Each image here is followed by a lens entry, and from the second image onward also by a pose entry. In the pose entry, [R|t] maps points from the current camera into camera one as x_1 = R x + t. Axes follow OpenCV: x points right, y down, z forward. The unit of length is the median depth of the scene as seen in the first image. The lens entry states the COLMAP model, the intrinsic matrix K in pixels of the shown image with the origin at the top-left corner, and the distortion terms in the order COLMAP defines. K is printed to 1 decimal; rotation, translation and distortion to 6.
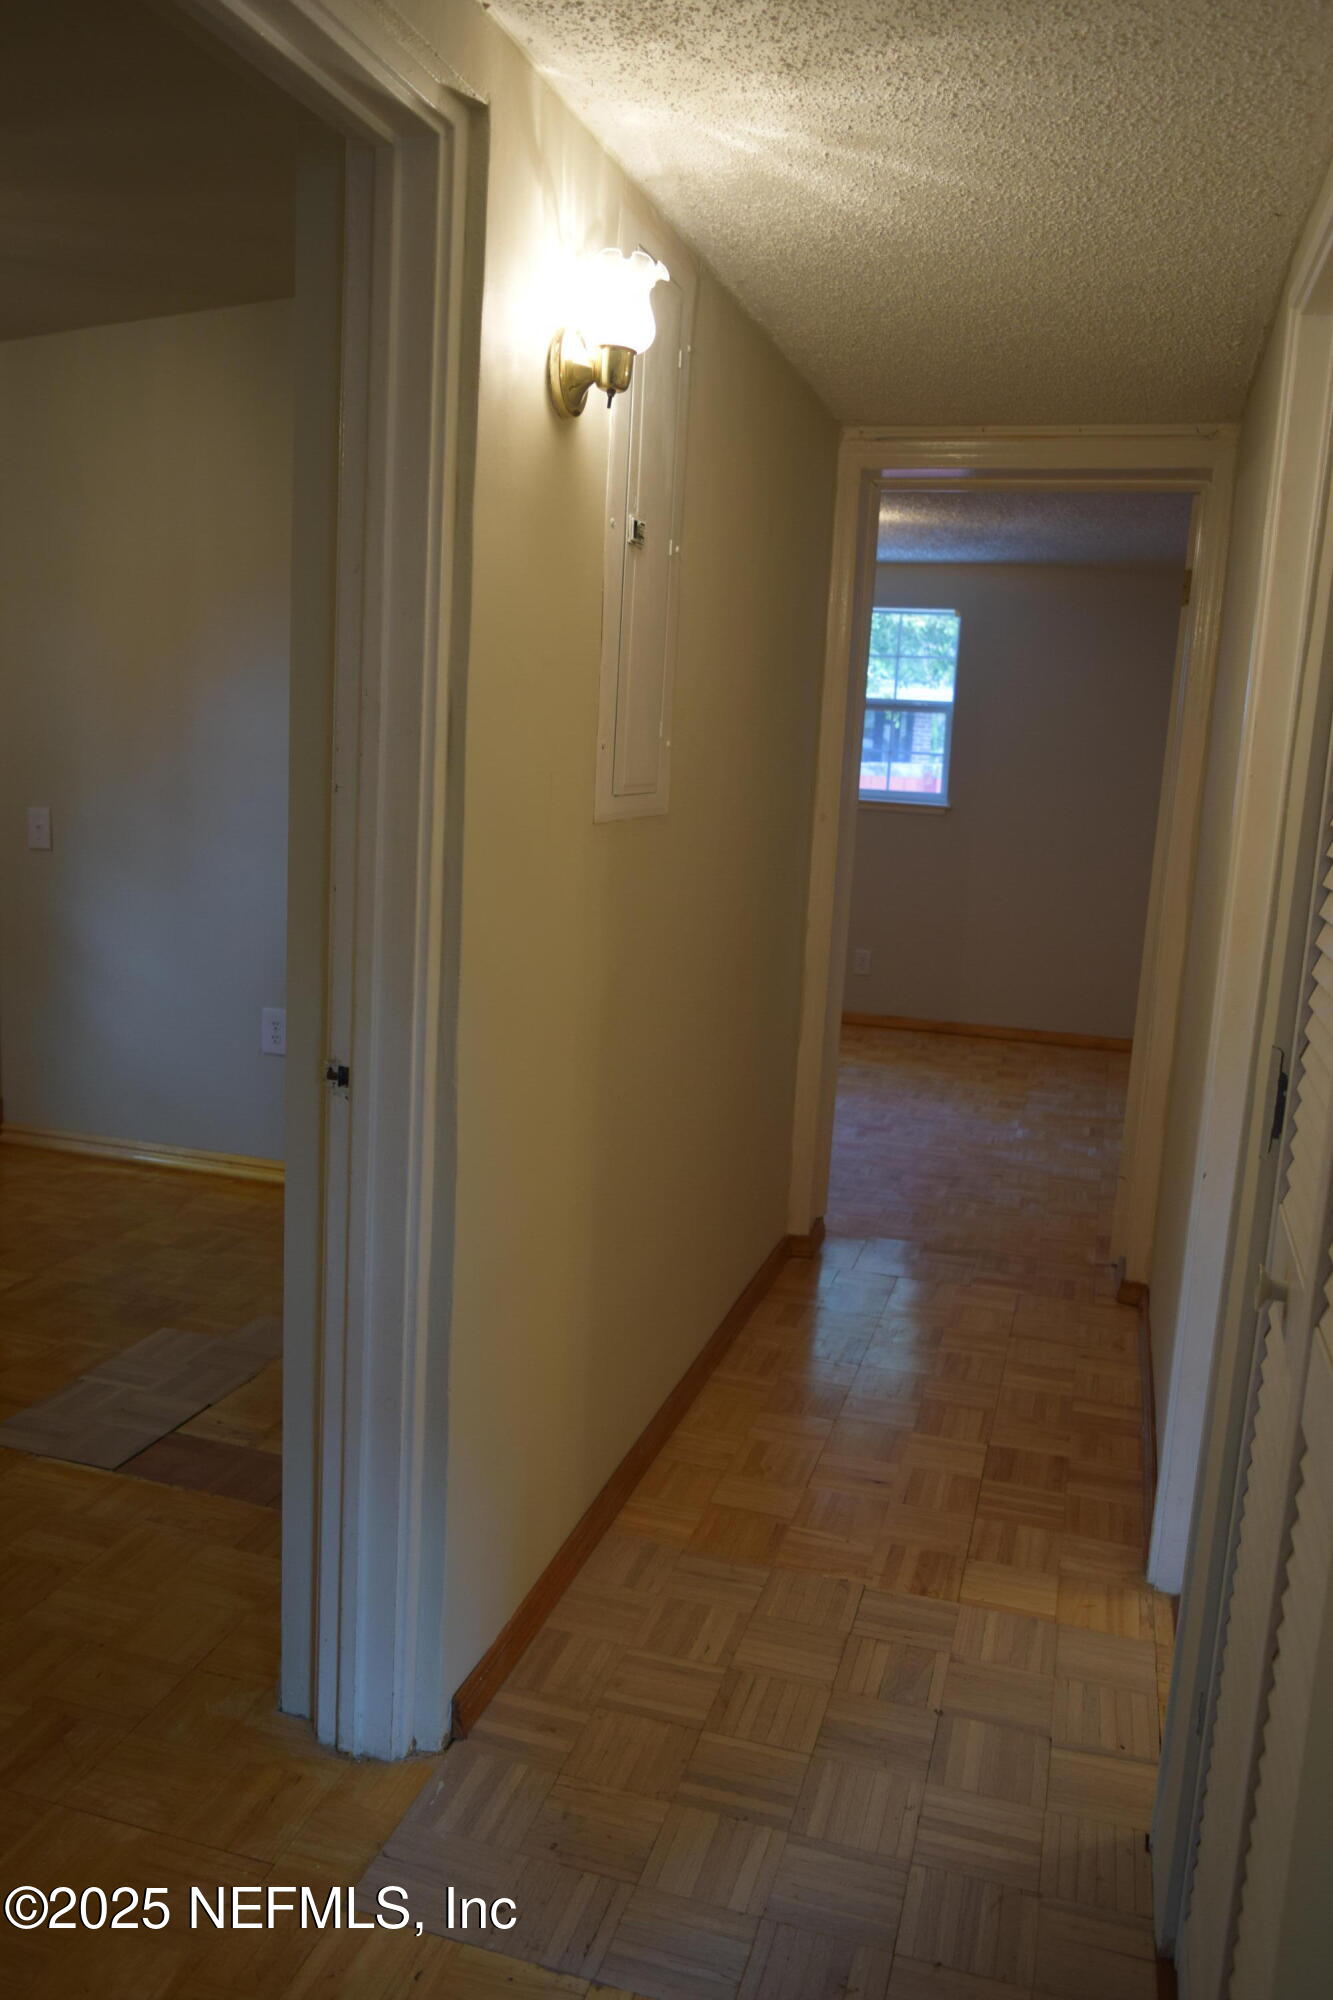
lens RADIAL K [[1529.9, 0, 668.5], [0, 1529.9, 1005.8], [0, 0, 1]] dist [-0.016473, 0.002603]
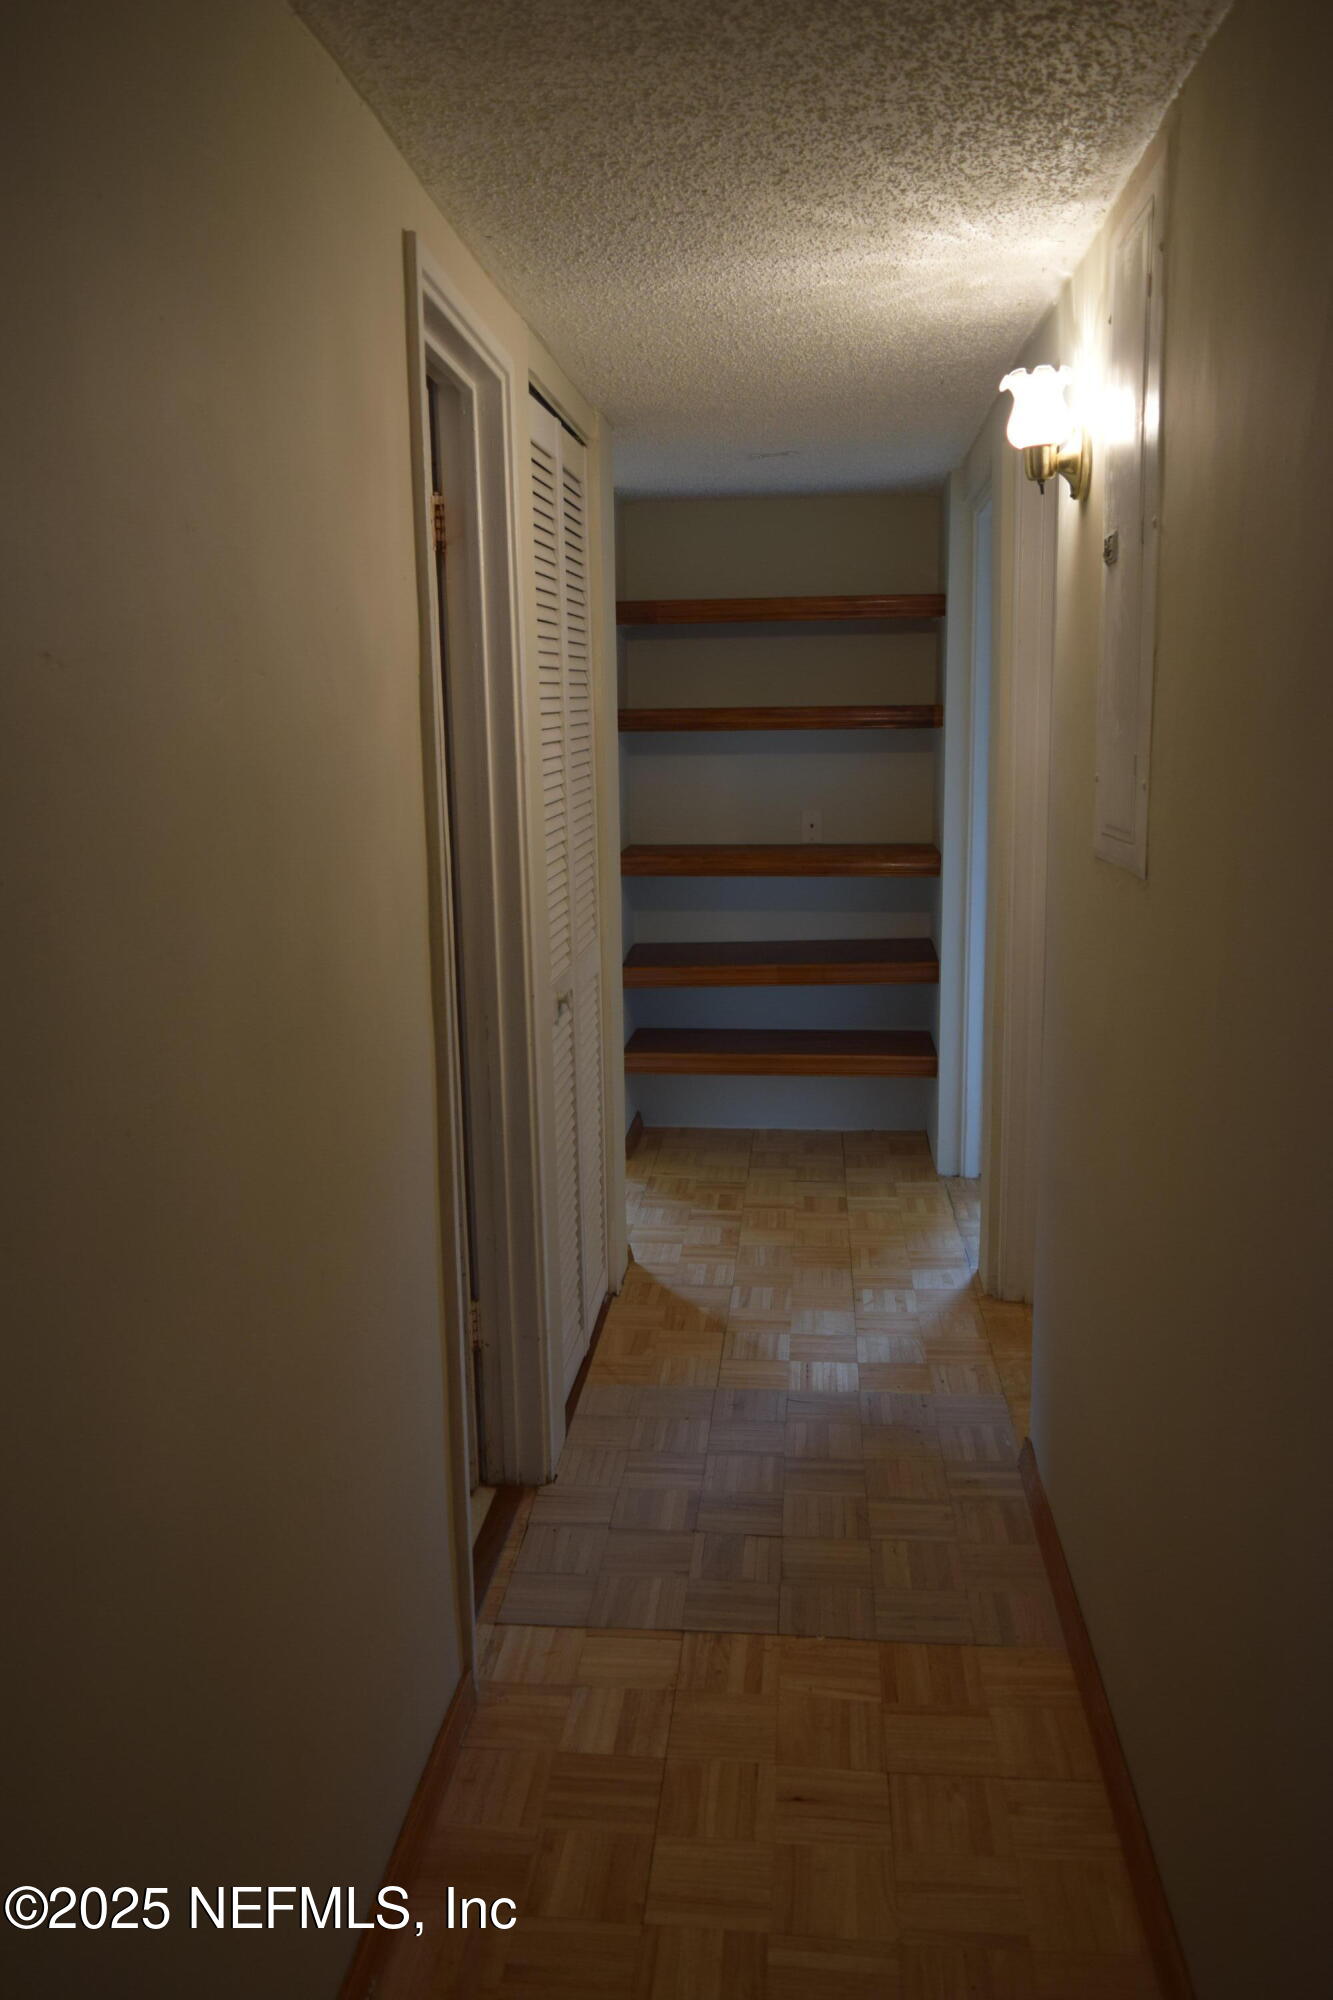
lens RADIAL K [[1529.9, 0, 666.7], [0, 1529.9, 999.6], [0, 0, 1]] dist [-0.016473, 0.002603]
pose [[-0.981004, 0.001439, -0.193983, 0.418254], [-0.065654, 0.938498, 0.338985, -0.350793], [0.182540, 0.345281, -0.920576, 1.886477]]
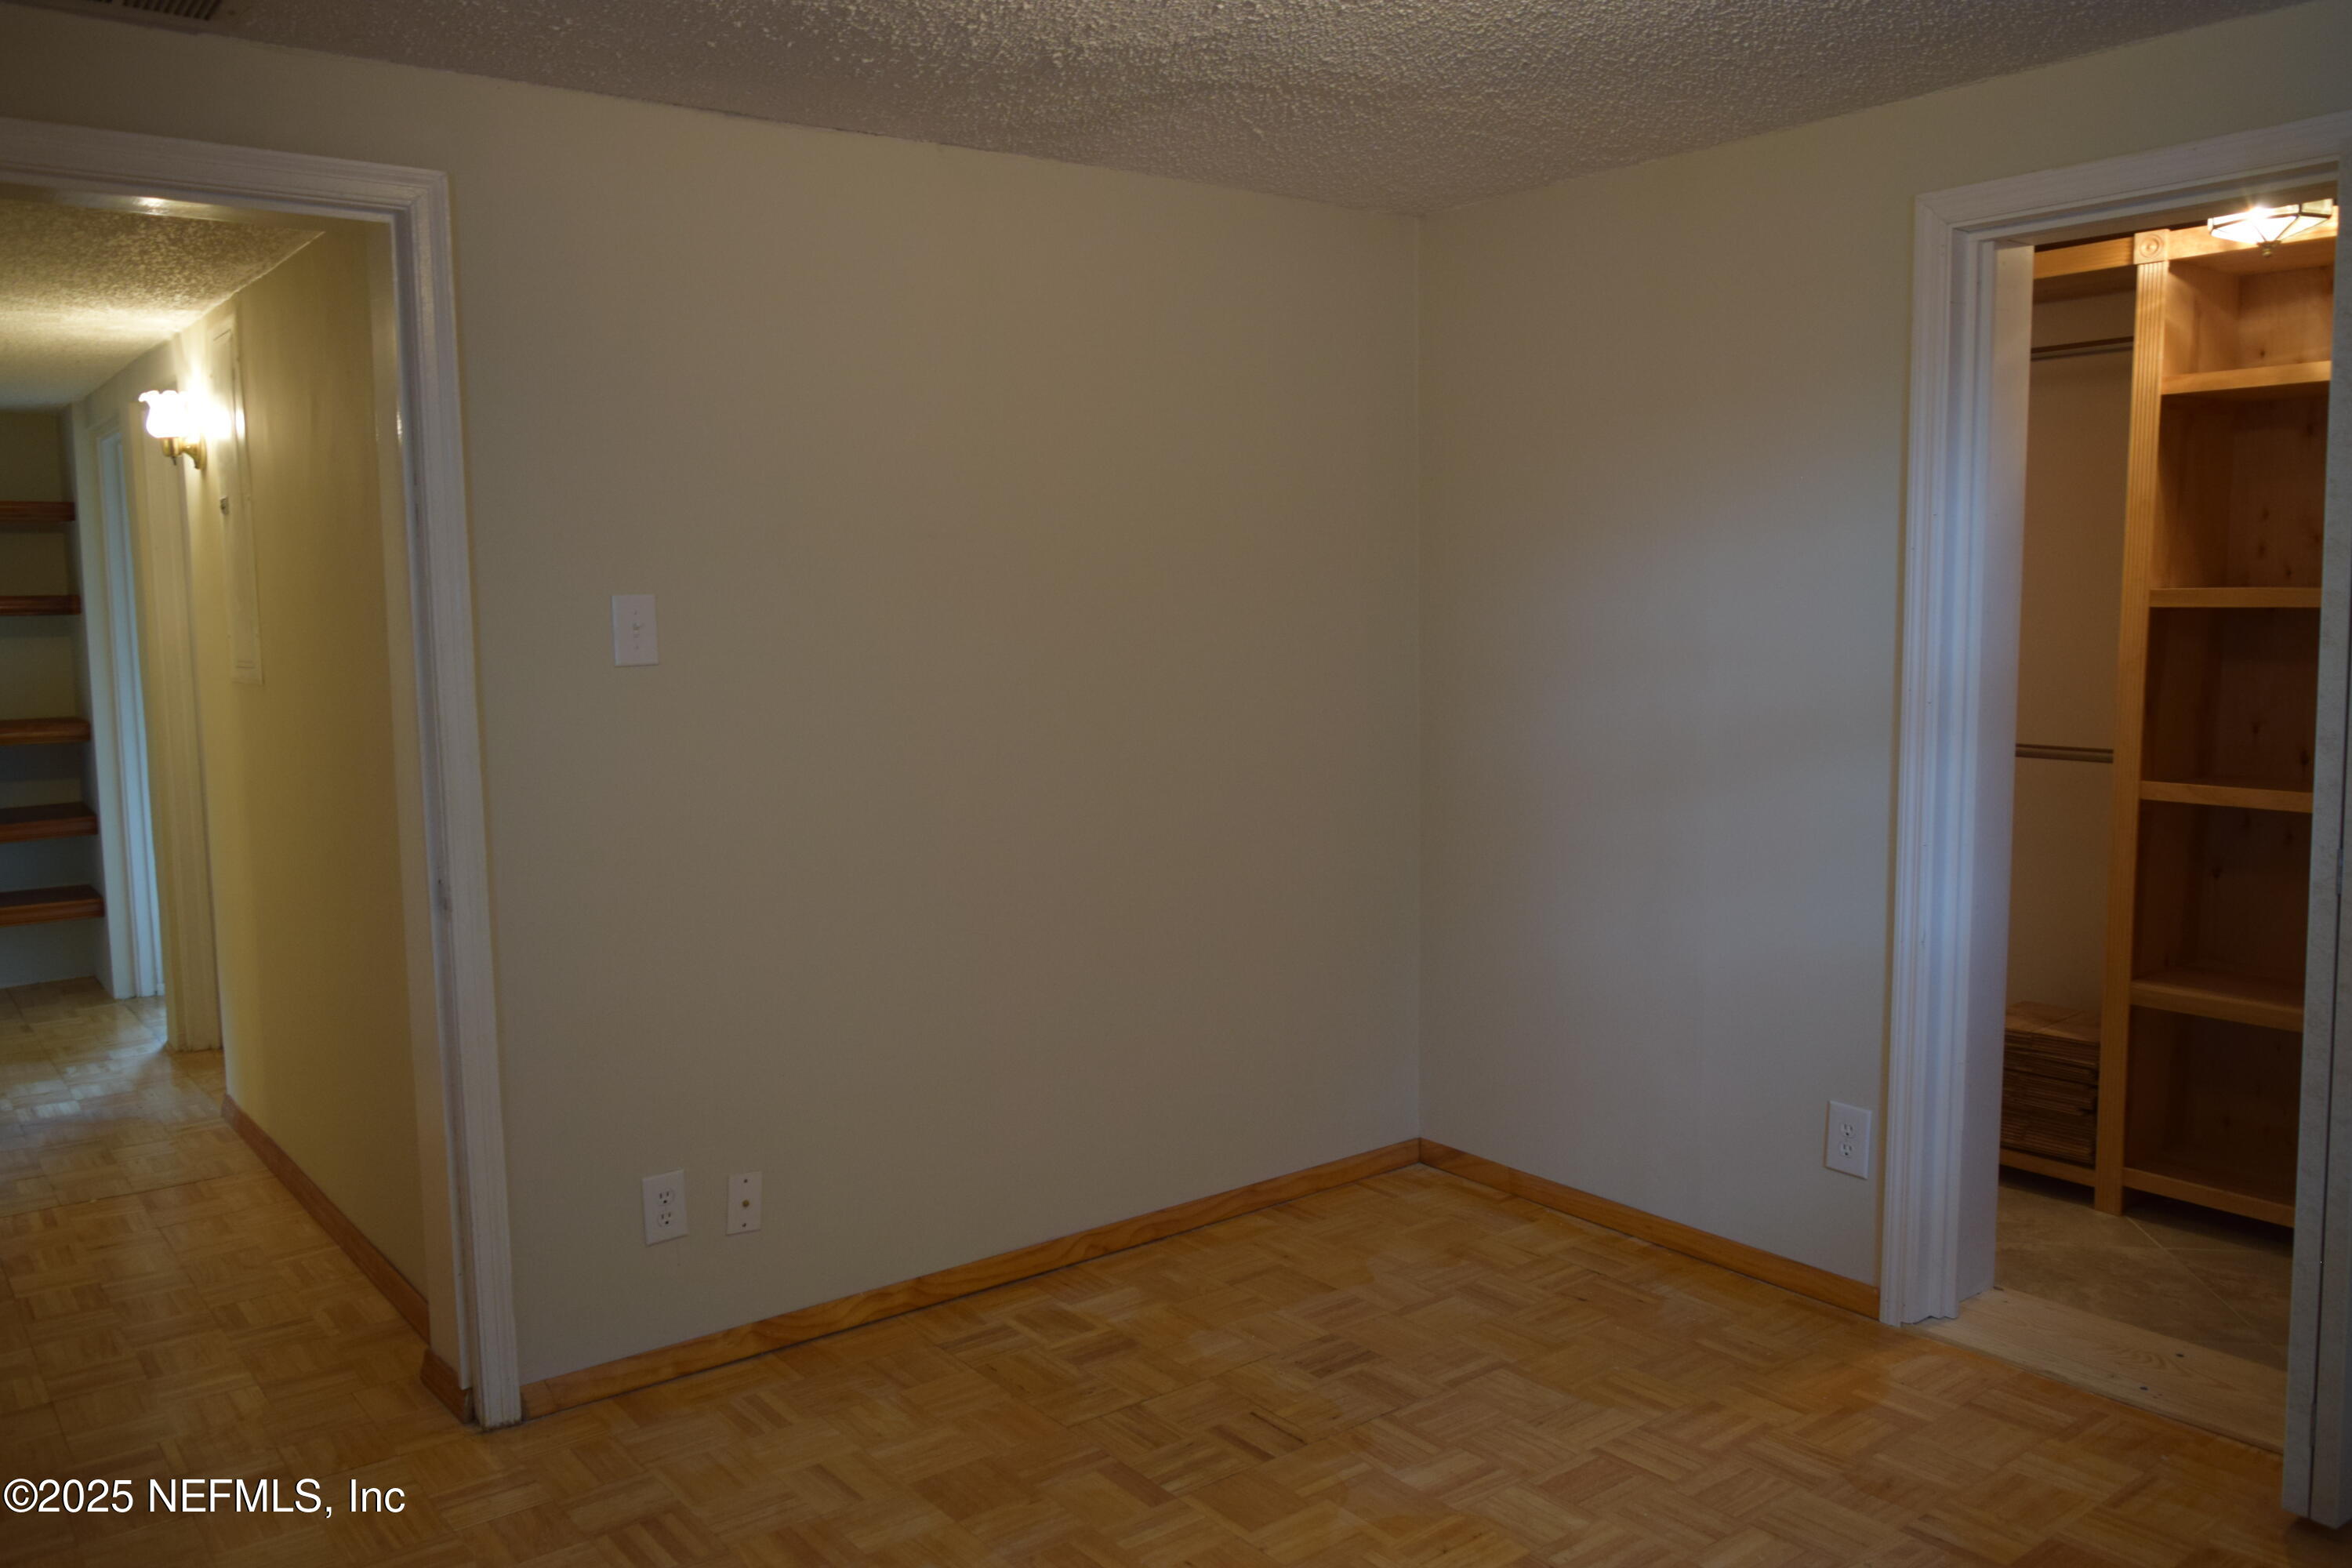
lens RADIAL K [[1799.1, 0, 1175.1], [0, 1799.1, 781.0], [0, 0, 1]] dist [-0.016473, 0.002603]
pose [[-0.580547, 0.044439, -0.813013, 0.945499], [-0.154814, 0.974270, 0.163801, -0.490044], [0.799373, 0.220960, -0.558730, 2.923544]]
